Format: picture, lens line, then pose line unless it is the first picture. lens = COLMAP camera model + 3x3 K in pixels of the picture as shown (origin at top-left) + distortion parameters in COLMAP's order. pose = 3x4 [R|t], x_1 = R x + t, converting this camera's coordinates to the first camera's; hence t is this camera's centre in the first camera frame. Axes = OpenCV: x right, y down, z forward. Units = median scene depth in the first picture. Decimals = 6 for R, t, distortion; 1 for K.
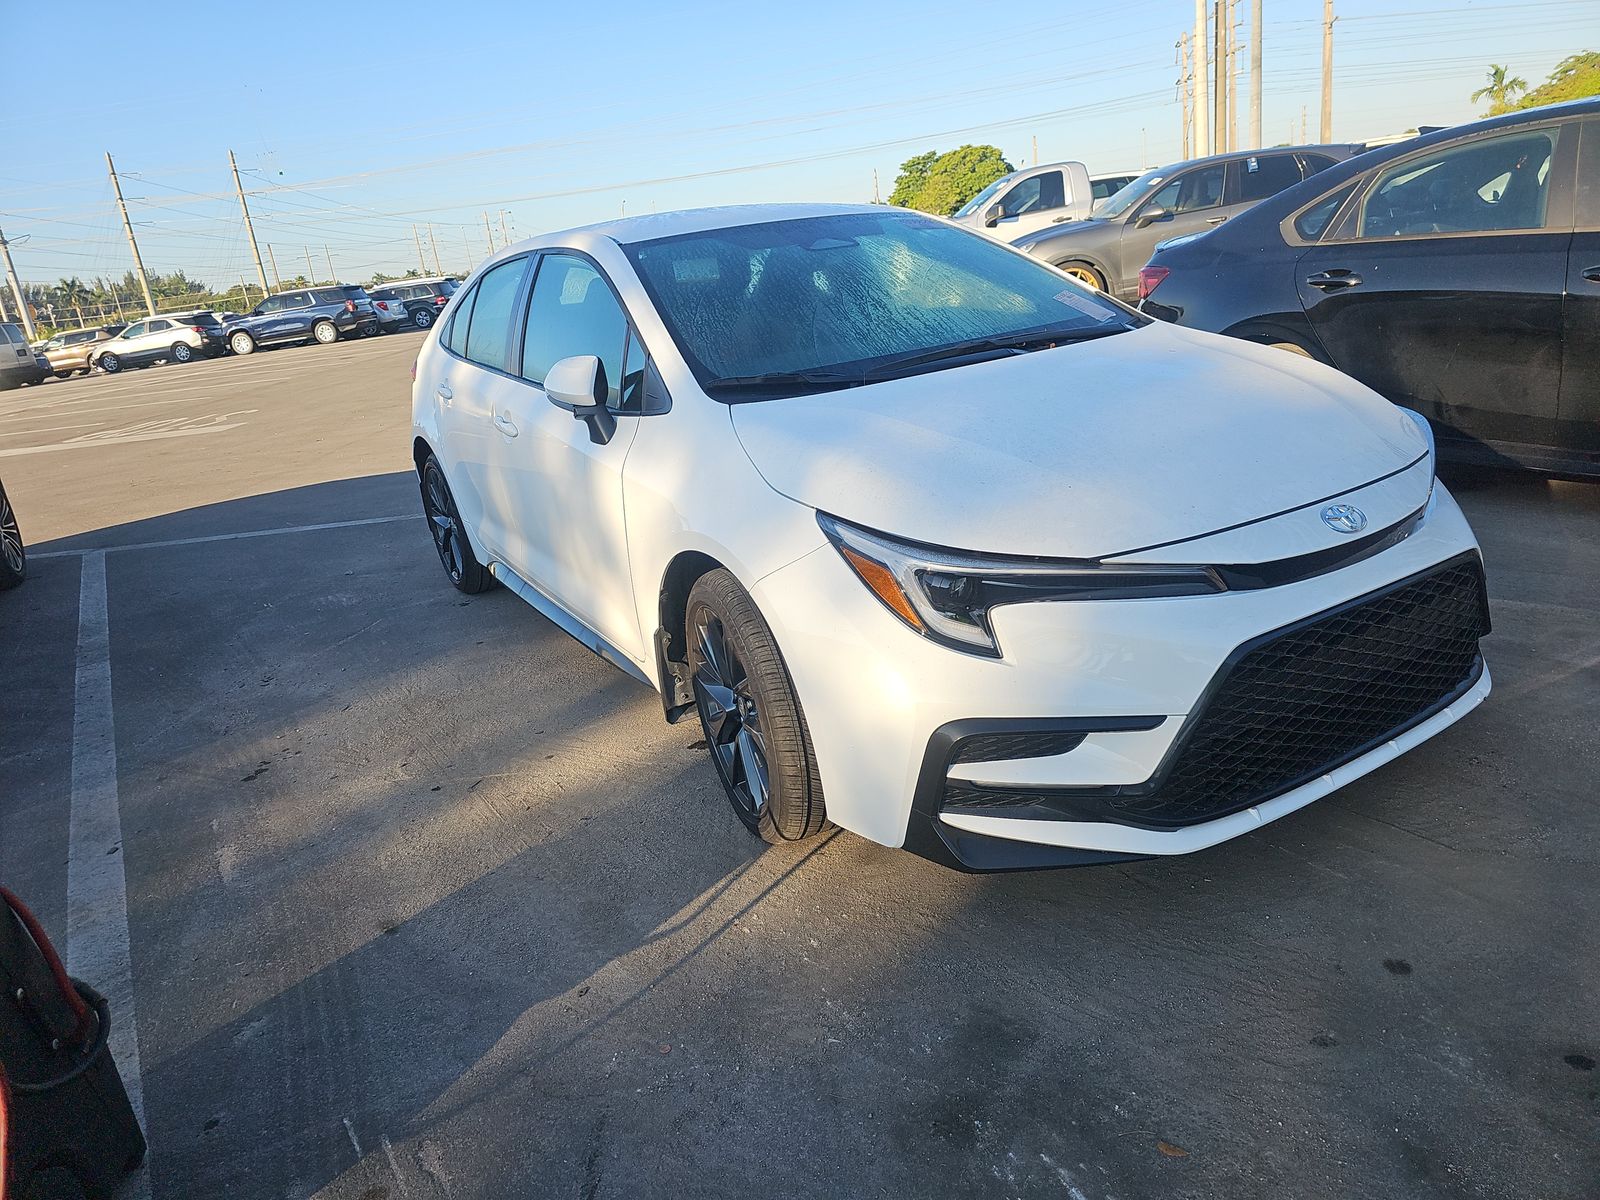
lens RADIAL K [[1023.8, 0, 773.5], [0, 1023.8, 611.3], [0, 0, 1]] dist [0.033448, -0.032835]
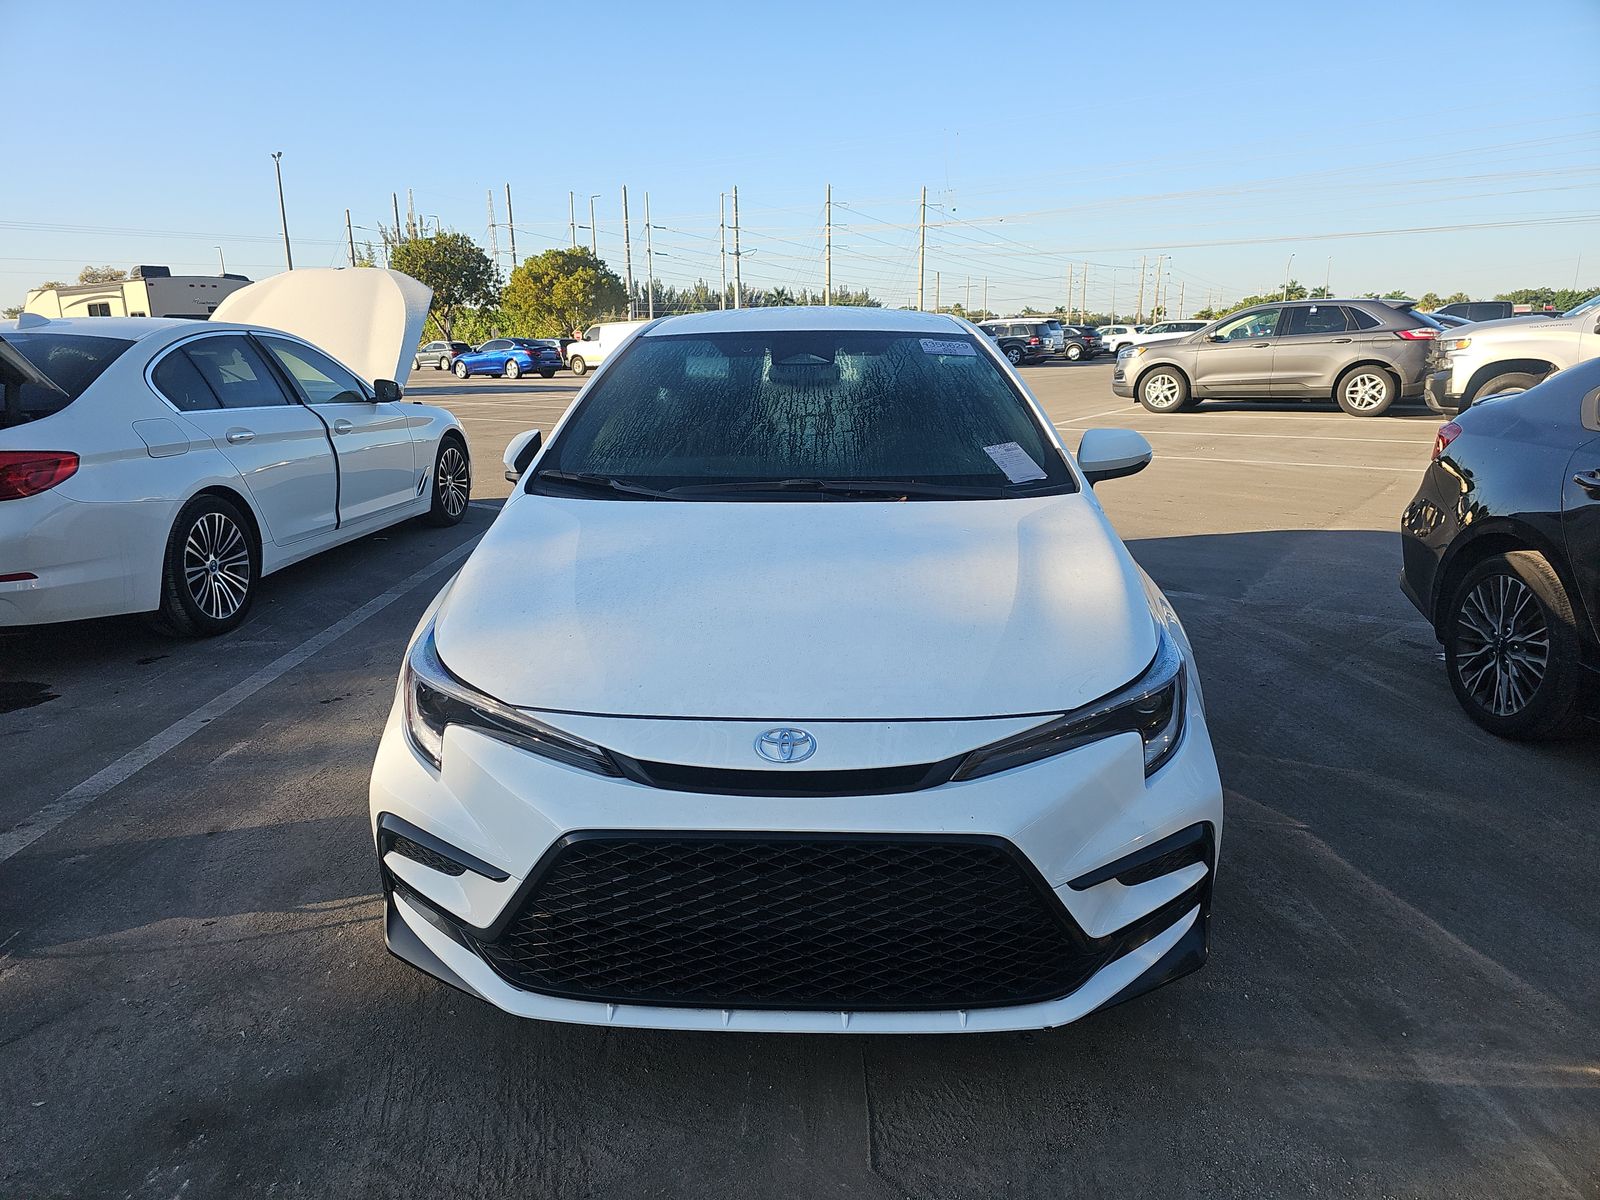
lens RADIAL K [[1023.8, 0, 773.5], [0, 1023.8, 611.3], [0, 0, 1]] dist [0.033448, -0.032835]
pose [[0.836732, 0.241559, -0.491456, 0.742225], [-0.259498, 0.965193, 0.032597, -0.177394], [0.482224, 0.100257, 0.870292, 0.155124]]
